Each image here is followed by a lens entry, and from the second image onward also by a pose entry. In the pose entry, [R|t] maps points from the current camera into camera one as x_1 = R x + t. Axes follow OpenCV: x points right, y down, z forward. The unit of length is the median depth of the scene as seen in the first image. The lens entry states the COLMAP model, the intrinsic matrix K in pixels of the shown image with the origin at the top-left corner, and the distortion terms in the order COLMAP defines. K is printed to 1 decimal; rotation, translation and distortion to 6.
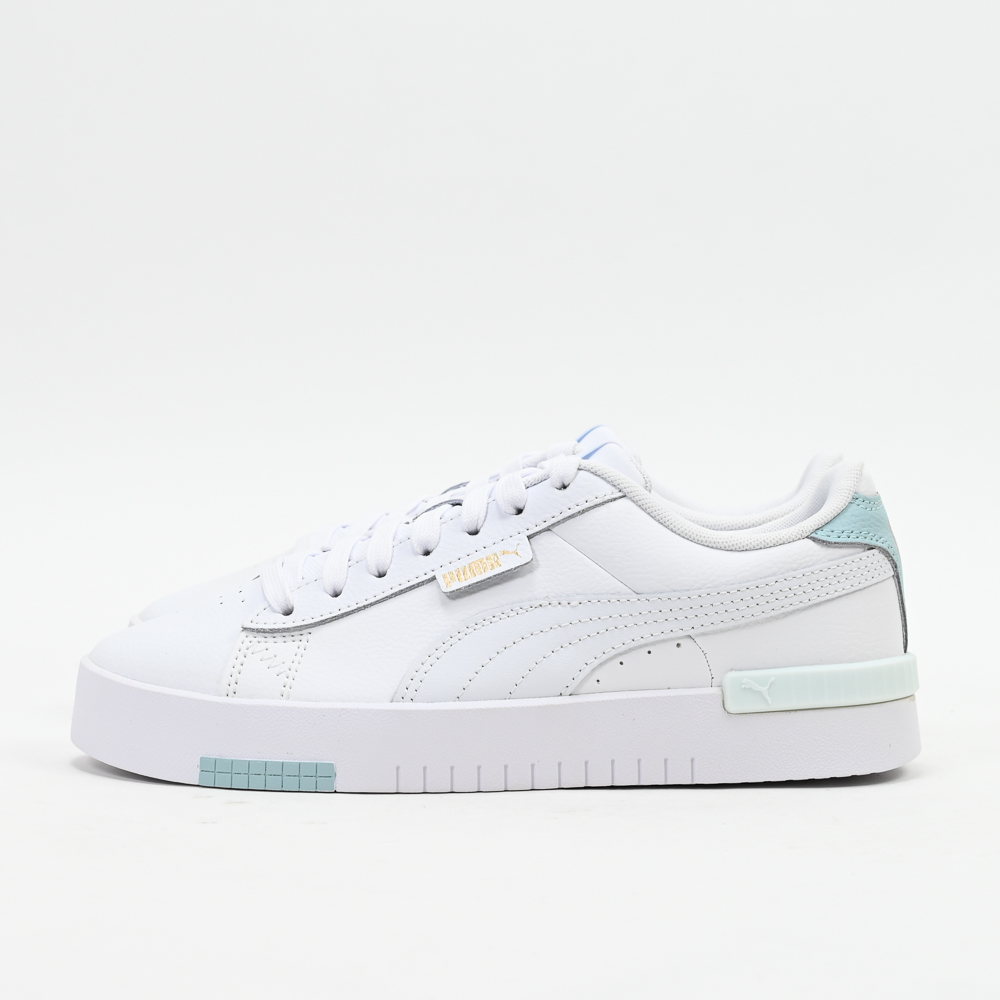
lens RADIAL K [[3220.6, 0, 500.0], [0, 3220.6, 500.0], [0, 0, 1]] dist [0.000176, -0.729376]
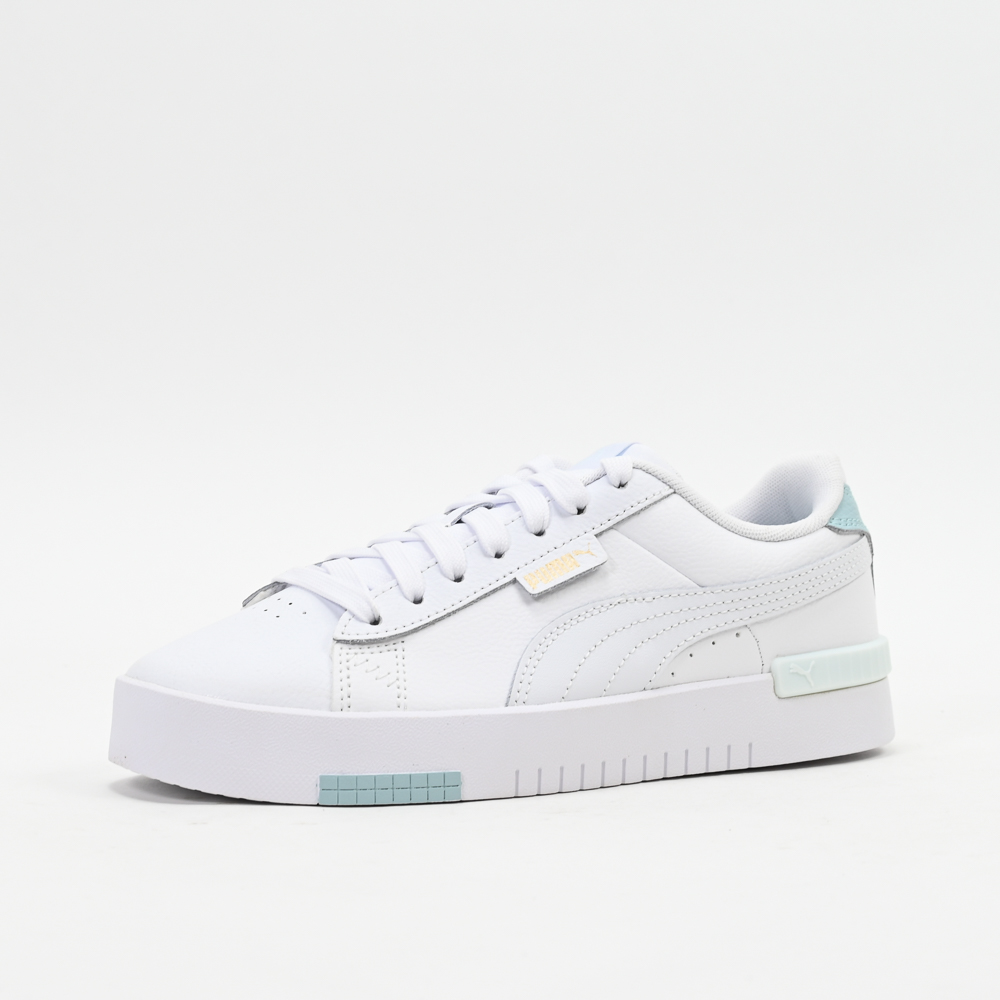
lens RADIAL K [[3220.6, 0, 500.0], [0, 3220.6, 500.0], [0, 0, 1]] dist [0.000176, -0.729376]
pose [[0.890764, -0.031839, 0.453349, -0.479510], [0.031442, 0.999470, 0.008414, -0.009267], [-0.453377, 0.006760, 0.891293, 0.112520]]
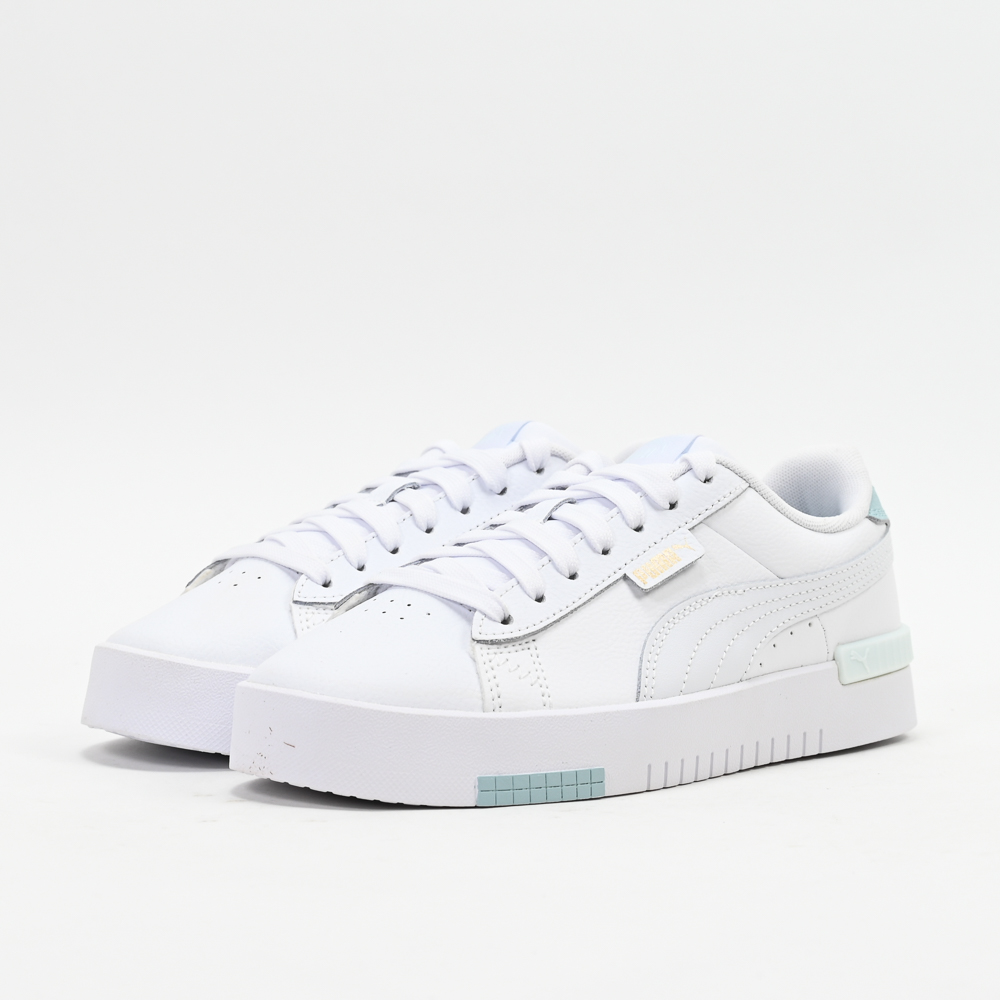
lens RADIAL K [[3220.6, 0, 500.0], [0, 3220.6, 500.0], [0, 0, 1]] dist [0.000176, -0.729376]
pose [[0.749495, -0.047859, 0.660278, -0.717440], [0.043699, 0.998785, 0.022791, -0.024349], [-0.660566, 0.011772, 0.750675, 0.271924]]
